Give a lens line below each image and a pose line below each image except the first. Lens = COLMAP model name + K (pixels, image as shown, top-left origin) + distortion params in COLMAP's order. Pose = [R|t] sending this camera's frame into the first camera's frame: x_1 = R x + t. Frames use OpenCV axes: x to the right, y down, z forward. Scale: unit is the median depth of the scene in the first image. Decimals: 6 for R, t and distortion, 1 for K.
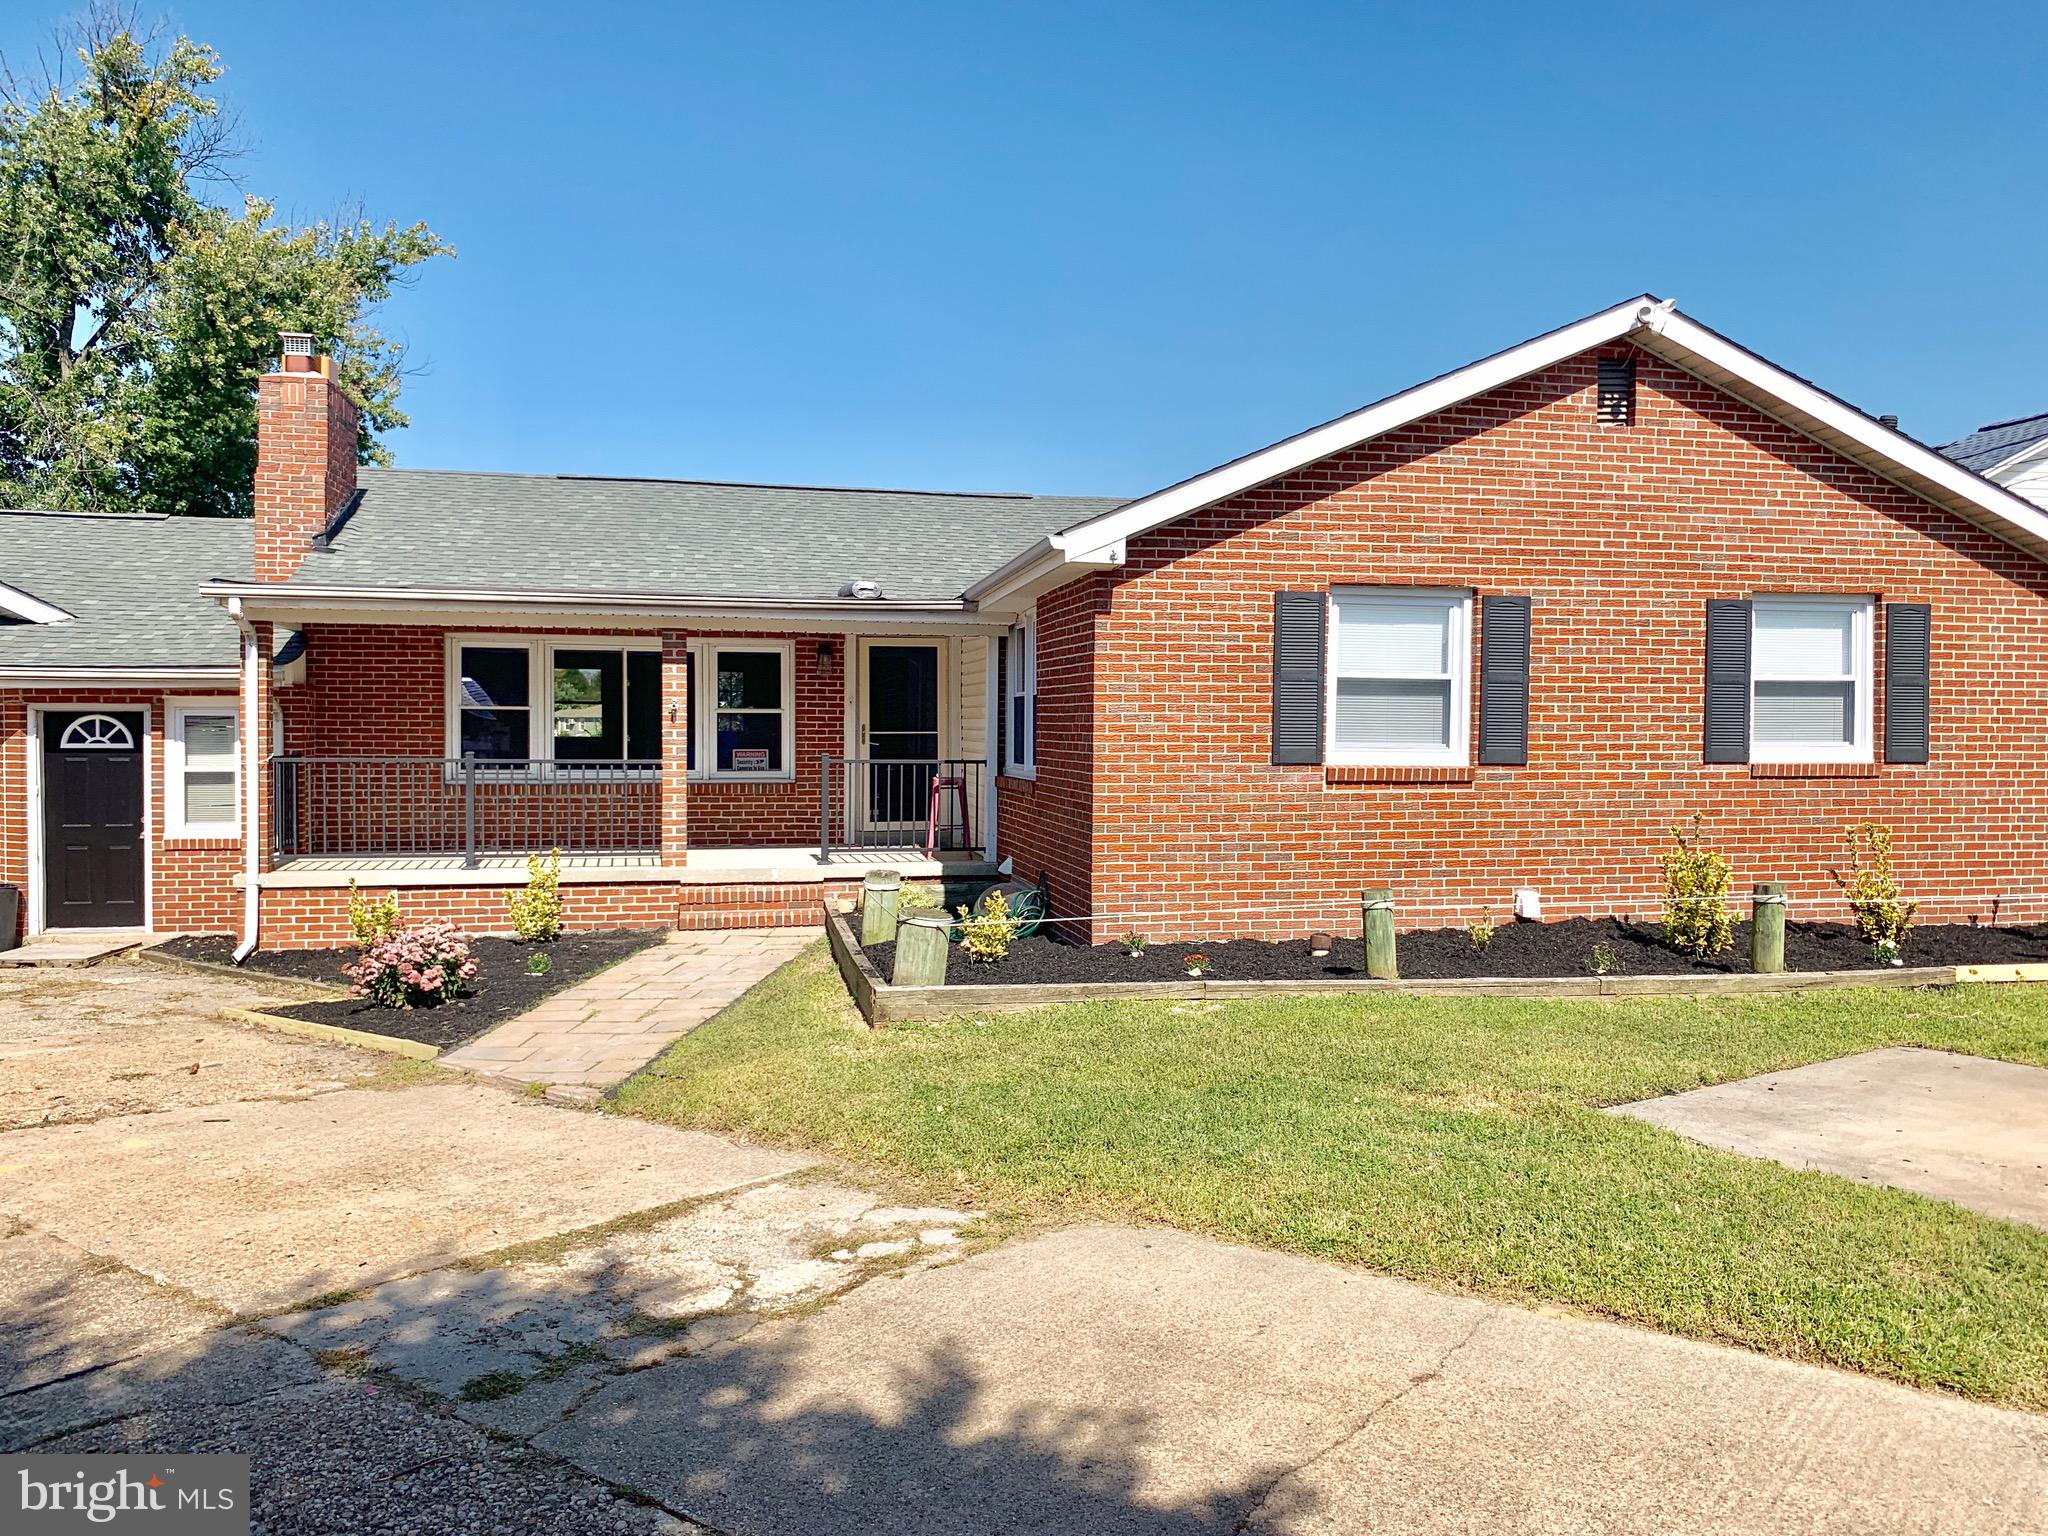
lens RADIAL K [[1568.7, 0, 1033.6], [0, 1568.7, 763.9], [0, 0, 1]] dist [0.034033, -0.049507]
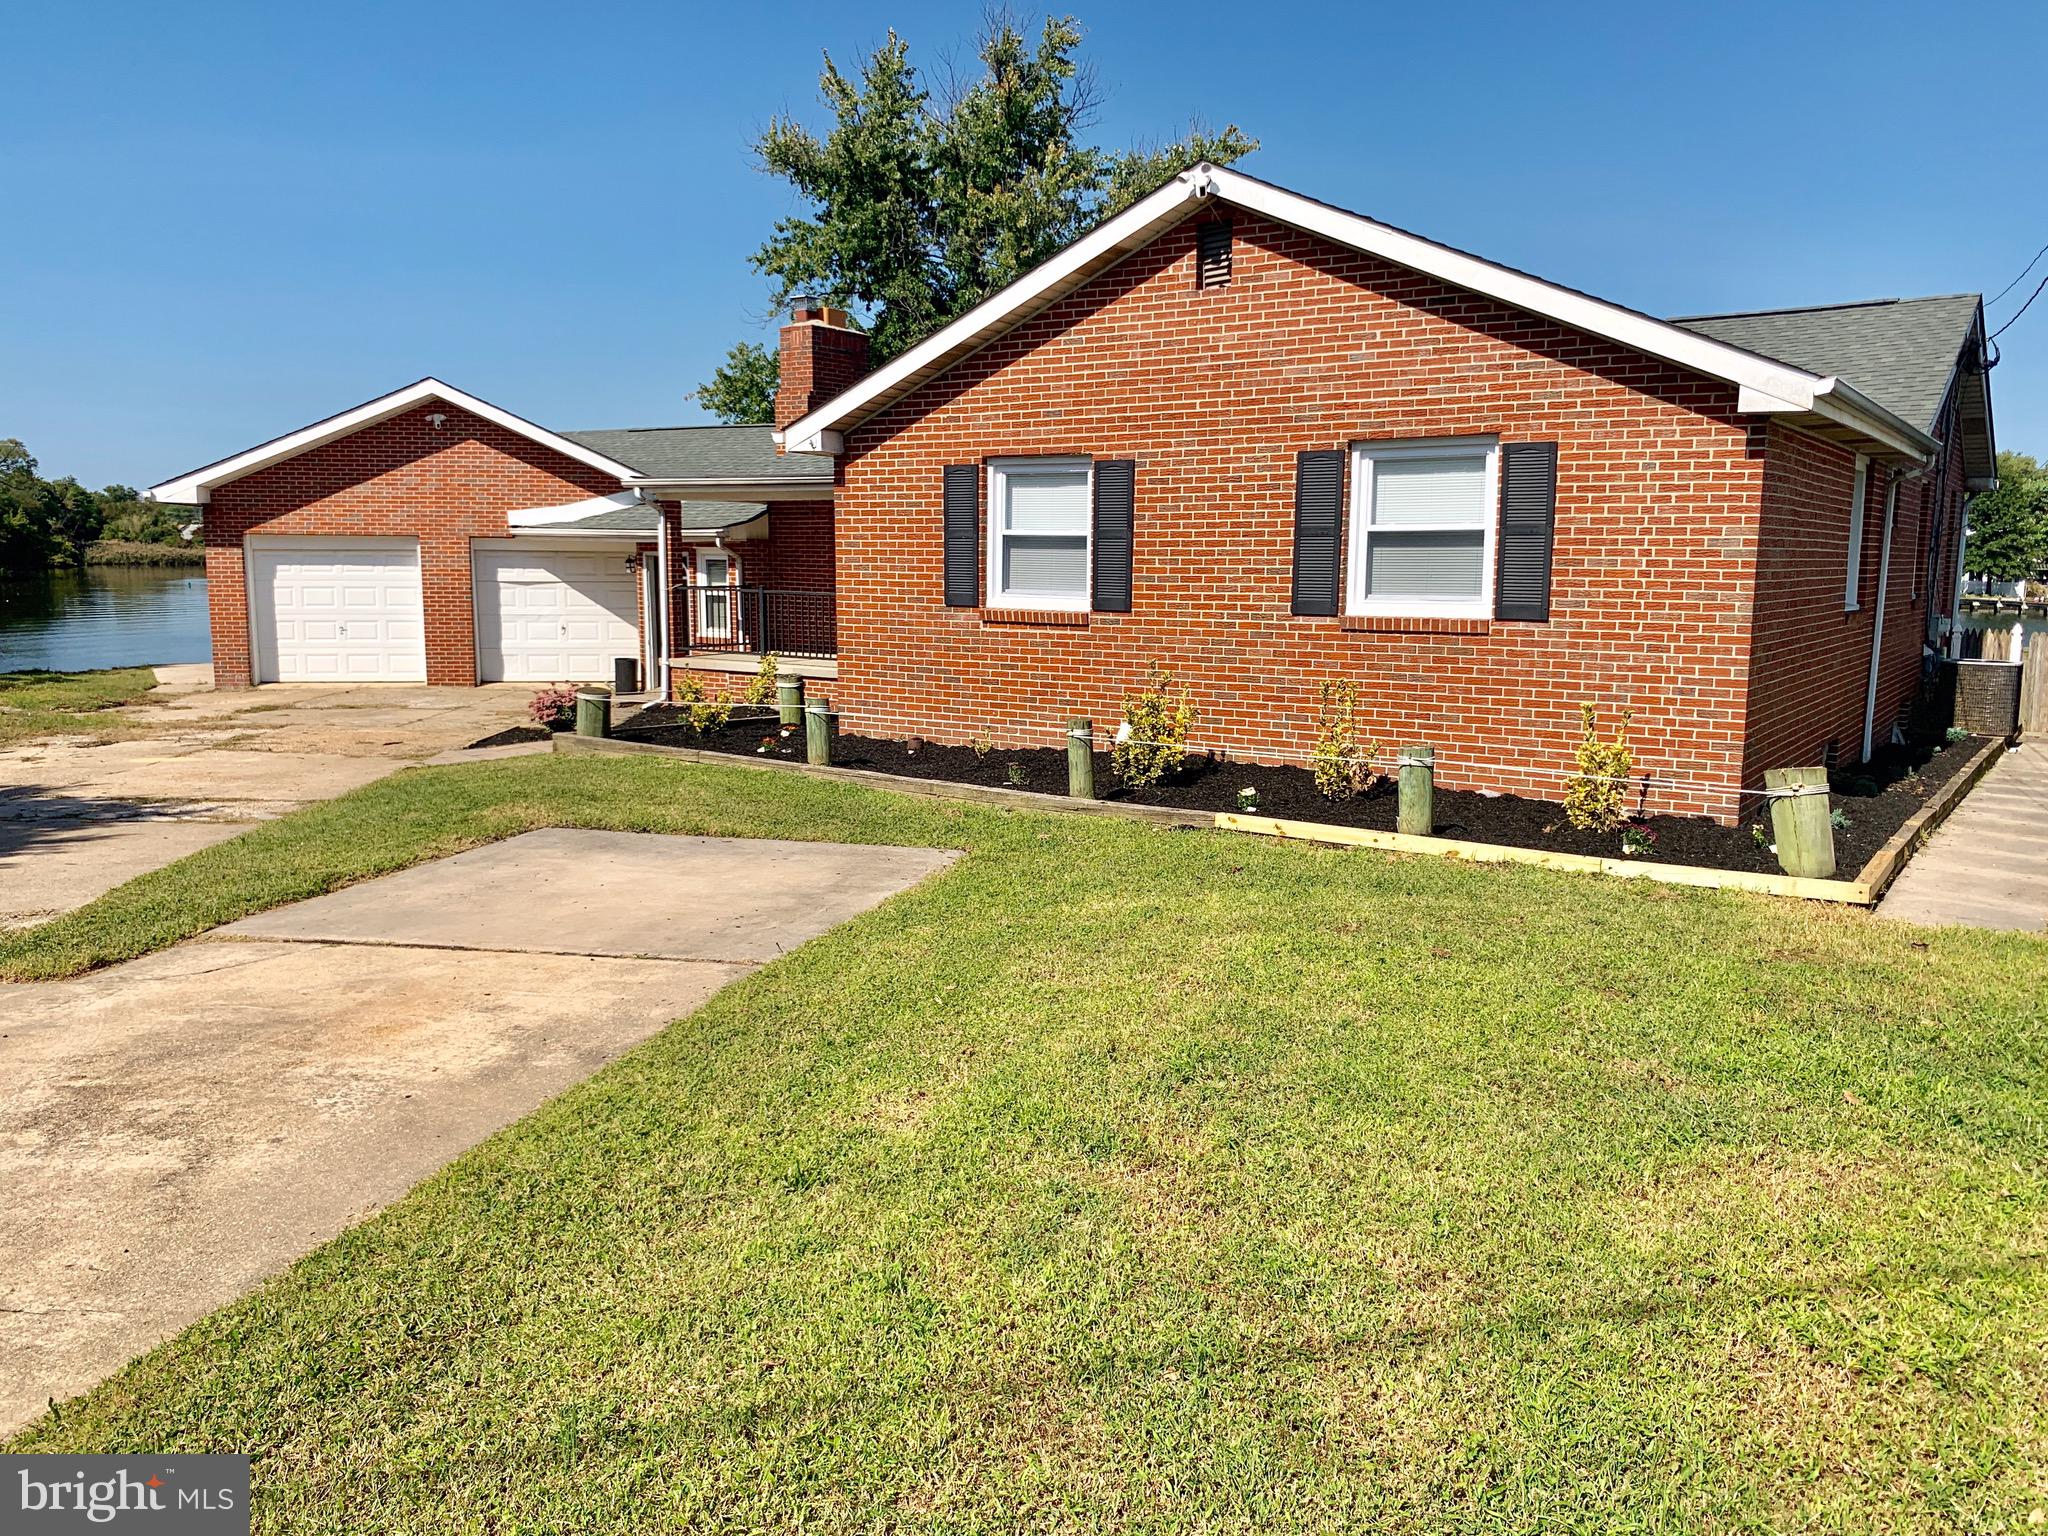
lens RADIAL K [[1554.6, 0, 1024.0], [0, 1554.6, 768.0], [0, 0, 1]] dist [0.090650, -0.154075]
pose [[0.687154, 0.099227, -0.719703, 0.909699], [-0.018463, 0.992694, 0.119236, -0.016812], [0.726277, -0.068646, 0.683966, 0.148458]]
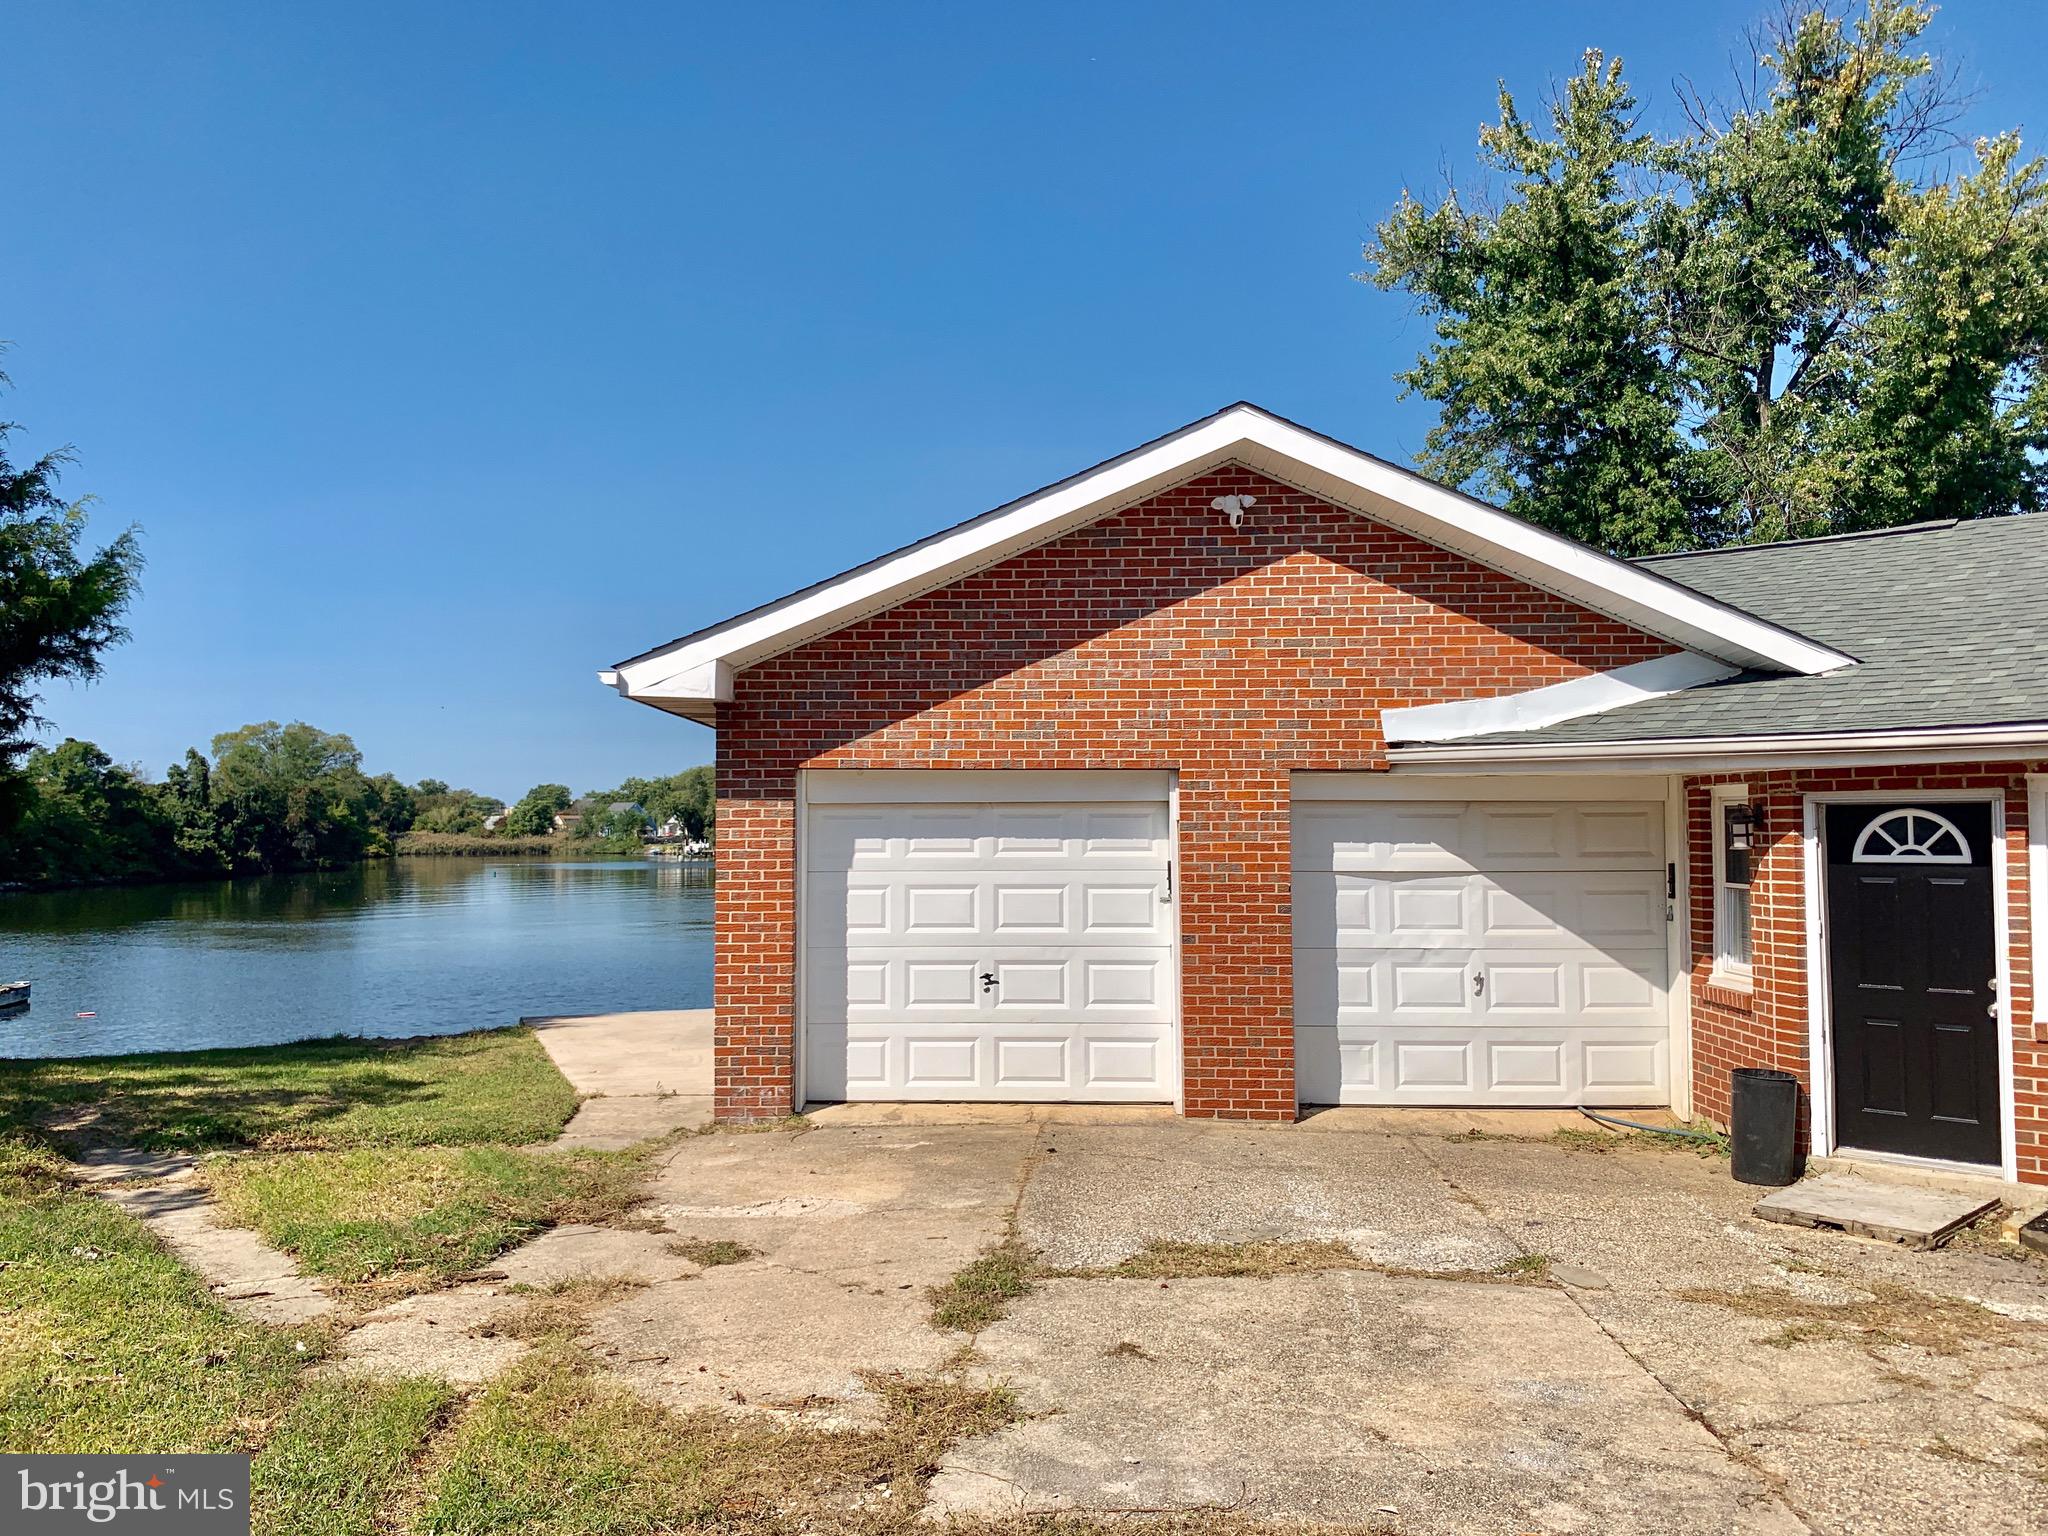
lens RADIAL K [[1567.7, 0, 1024.4], [0, 1567.7, 746.7], [0, 0, 1]] dist [-0.004124, -0.005779]
pose [[0.568708, -0.051383, -0.820933, -0.306298], [-0.014926, 0.997238, -0.072758, -0.006005], [0.822404, 0.053632, 0.566370, 0.391114]]
